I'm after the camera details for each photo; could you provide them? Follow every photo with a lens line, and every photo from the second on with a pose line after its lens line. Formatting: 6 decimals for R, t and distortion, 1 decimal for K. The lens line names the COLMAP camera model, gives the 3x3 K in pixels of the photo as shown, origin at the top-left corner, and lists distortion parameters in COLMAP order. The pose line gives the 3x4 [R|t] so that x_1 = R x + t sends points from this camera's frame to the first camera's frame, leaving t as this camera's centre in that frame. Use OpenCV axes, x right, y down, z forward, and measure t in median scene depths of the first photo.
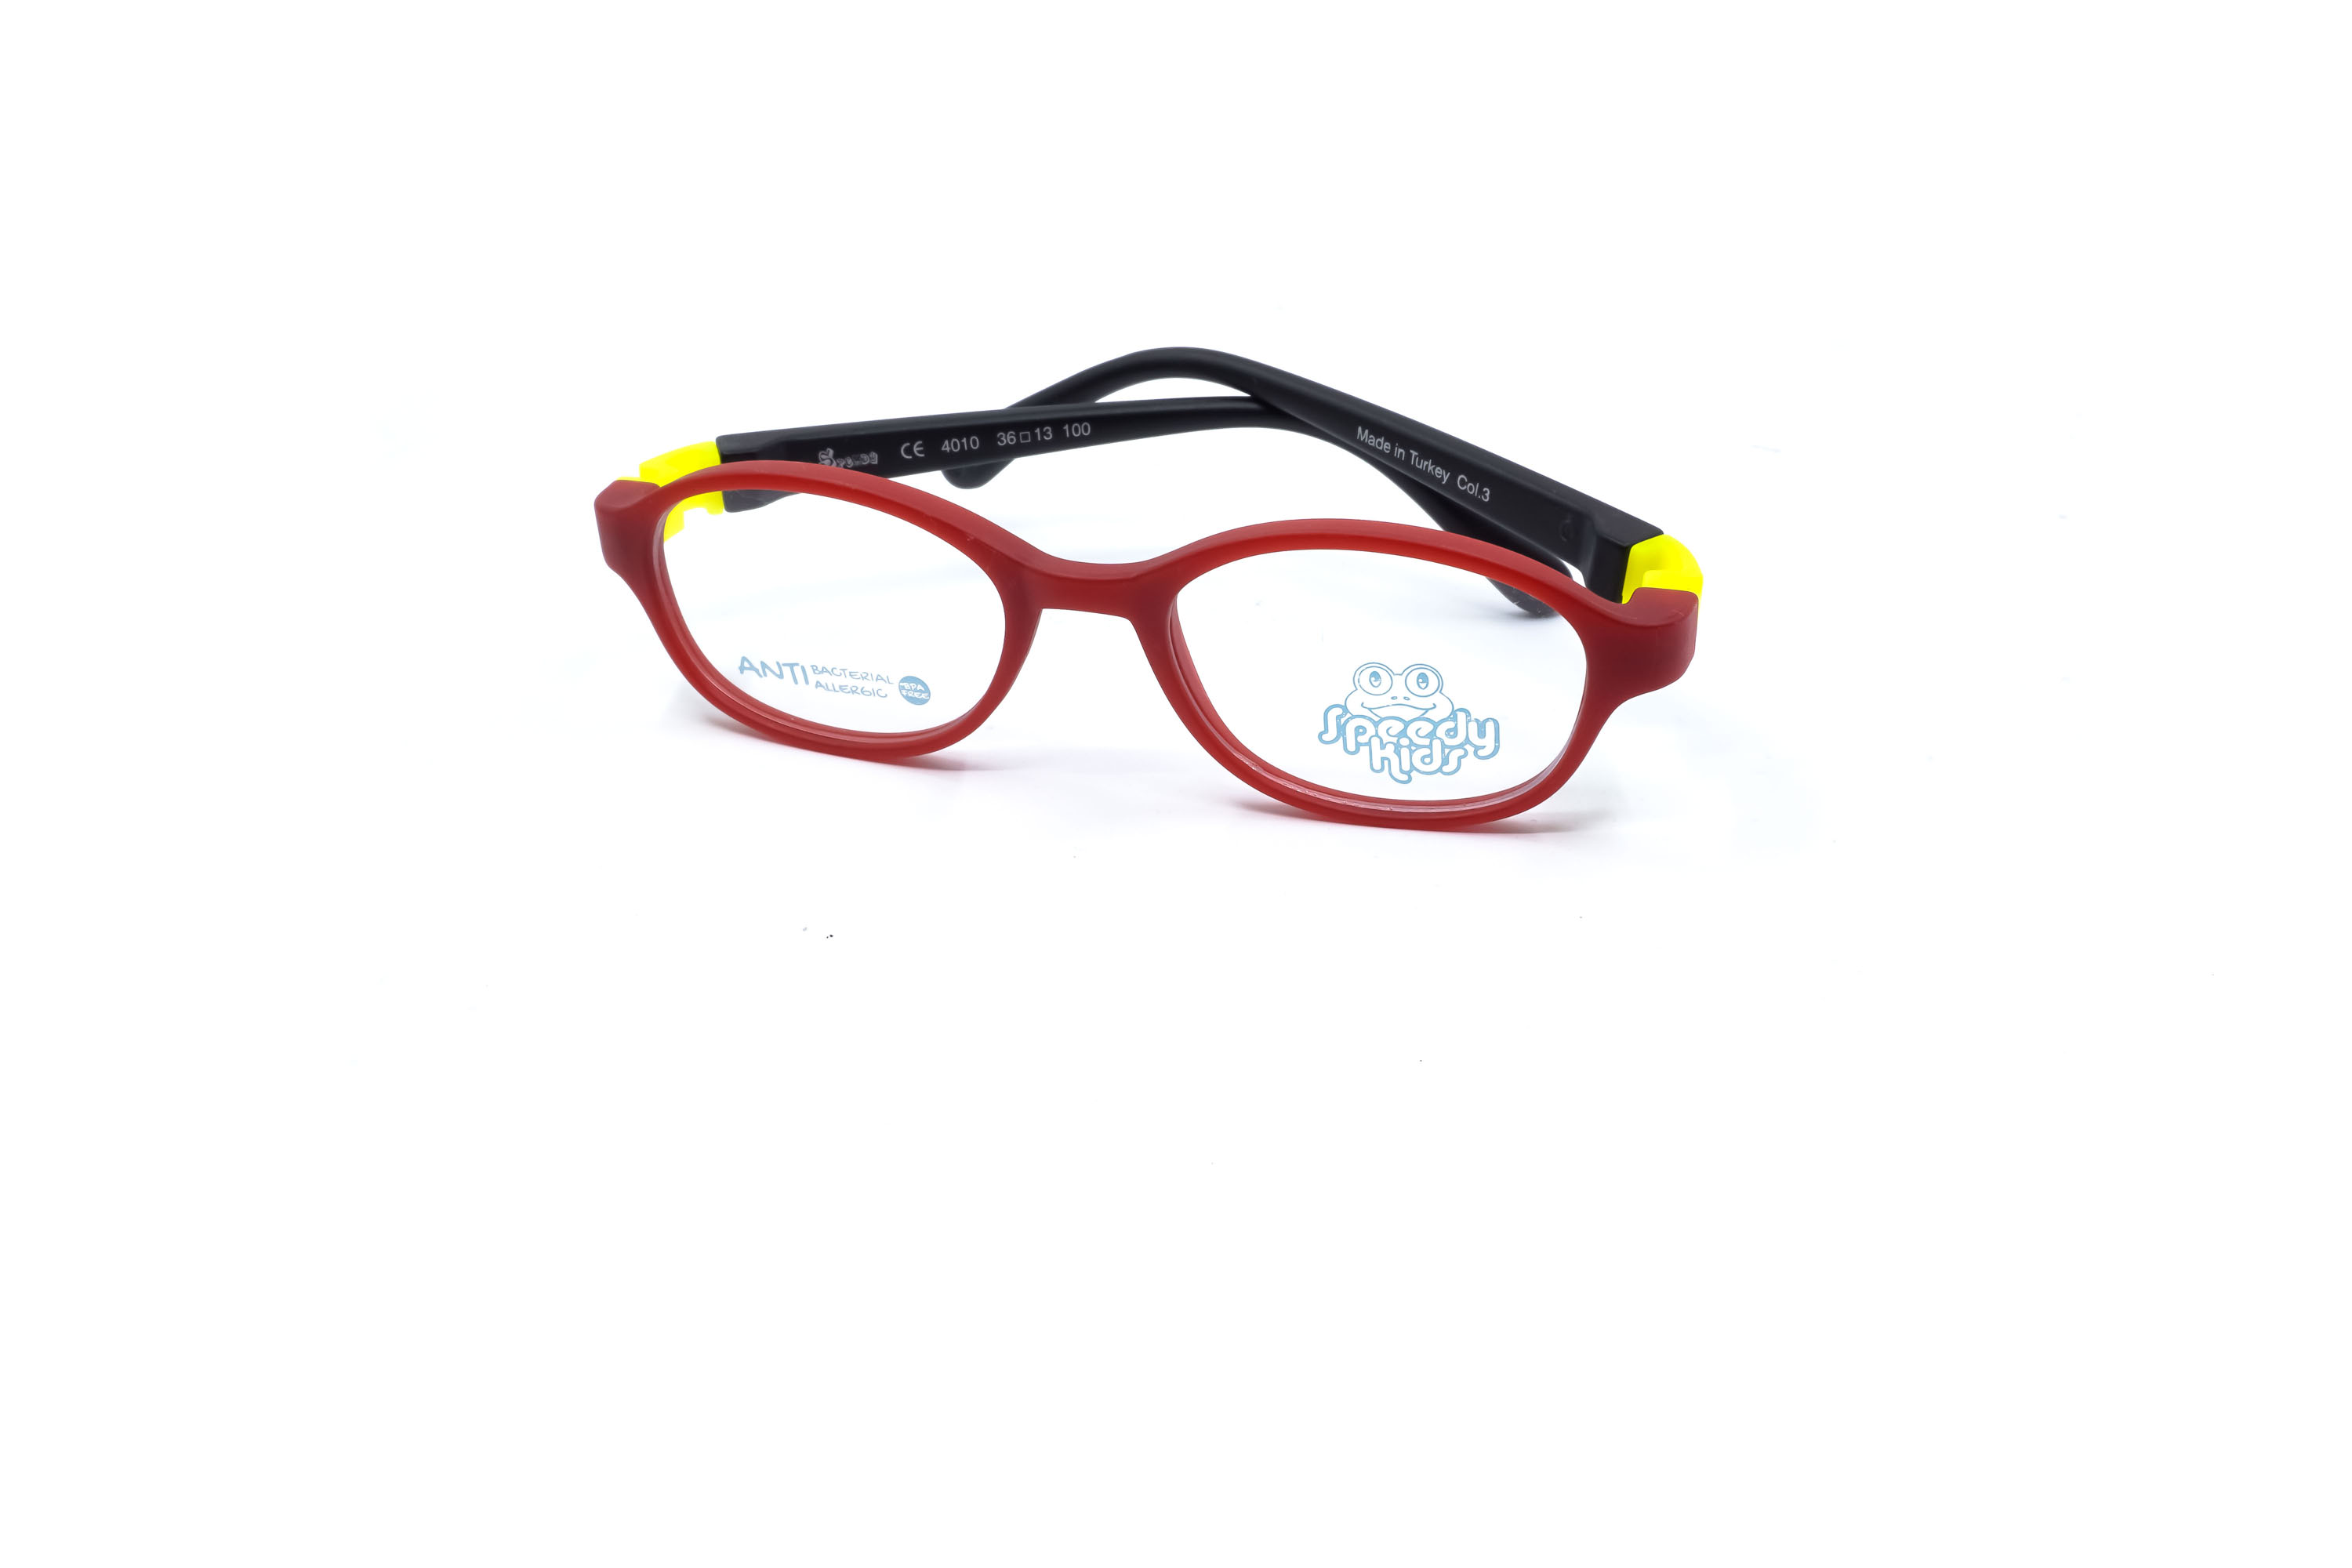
lens RADIAL K [[2398.6, 0, 1176.0], [0, 2398.6, 784.0], [0, 0, 1]] dist [0.019027, 0.001026]
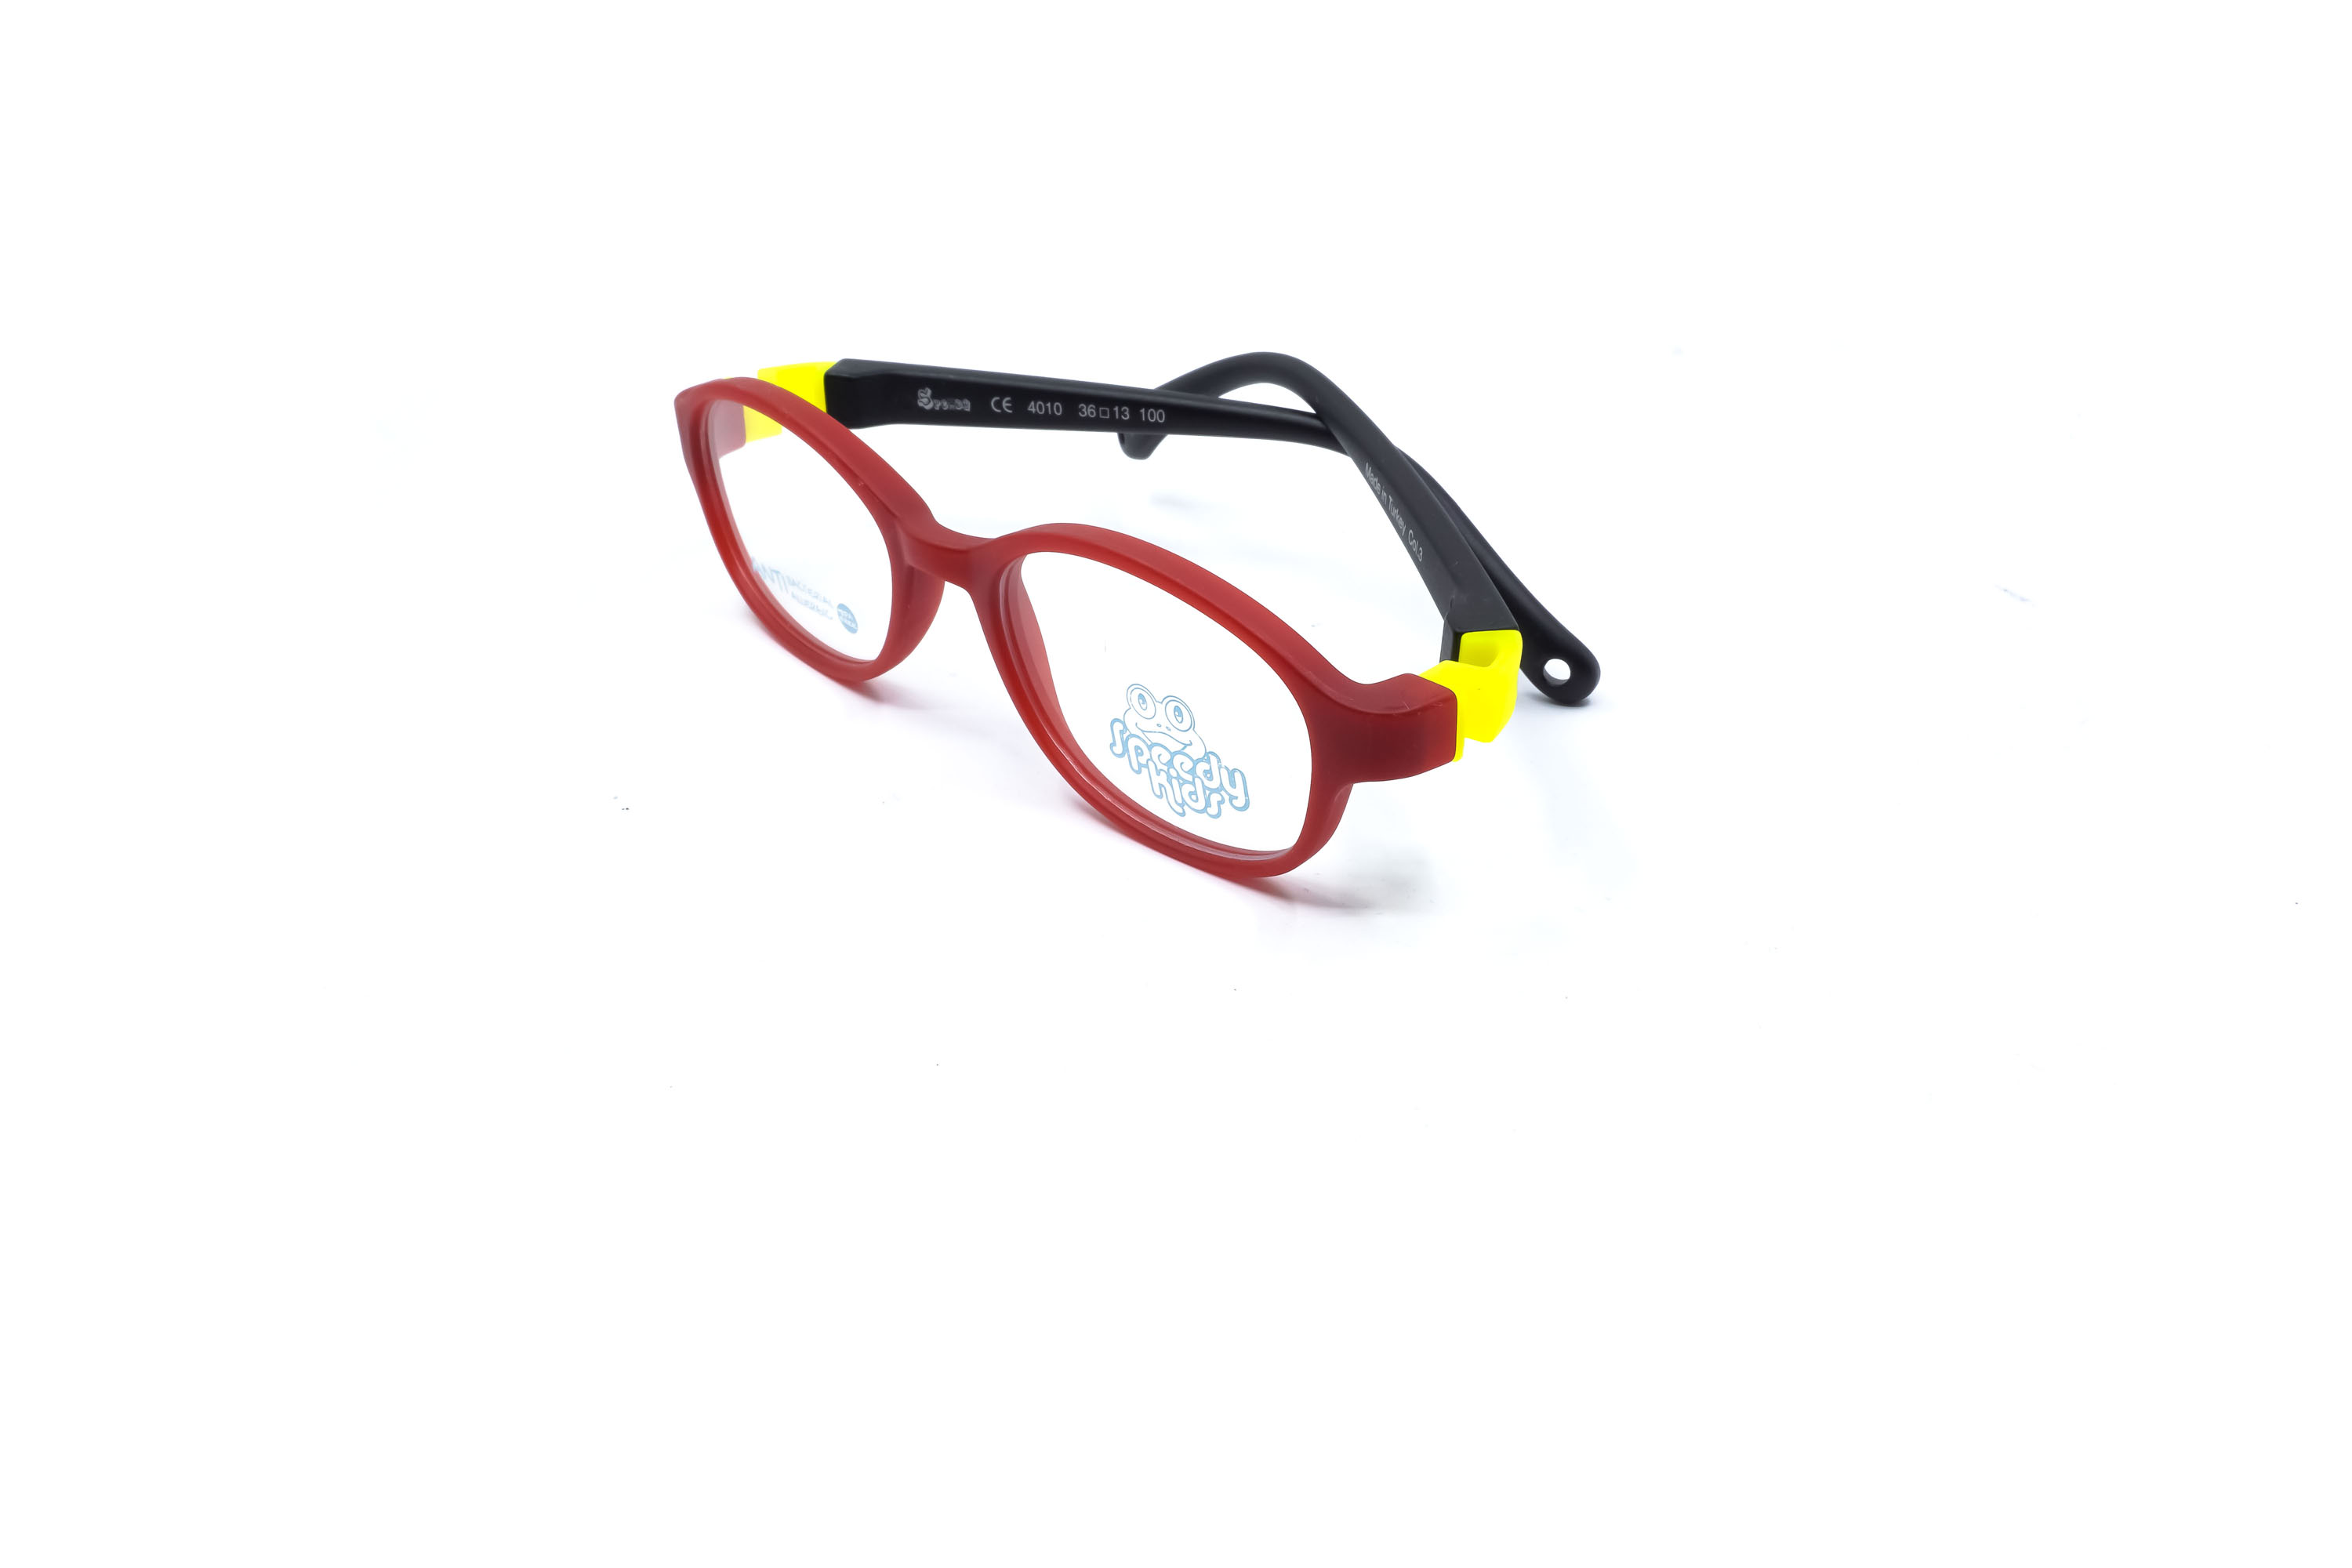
lens RADIAL K [[2398.6, 0, 1176.0], [0, 2398.6, 784.0], [0, 0, 1]] dist [0.019027, 0.001026]
pose [[0.866485, 0.249806, -0.432204, 0.518391], [-0.244845, 0.967165, 0.068137, -0.079804], [0.435034, 0.046783, 0.899198, 0.116545]]
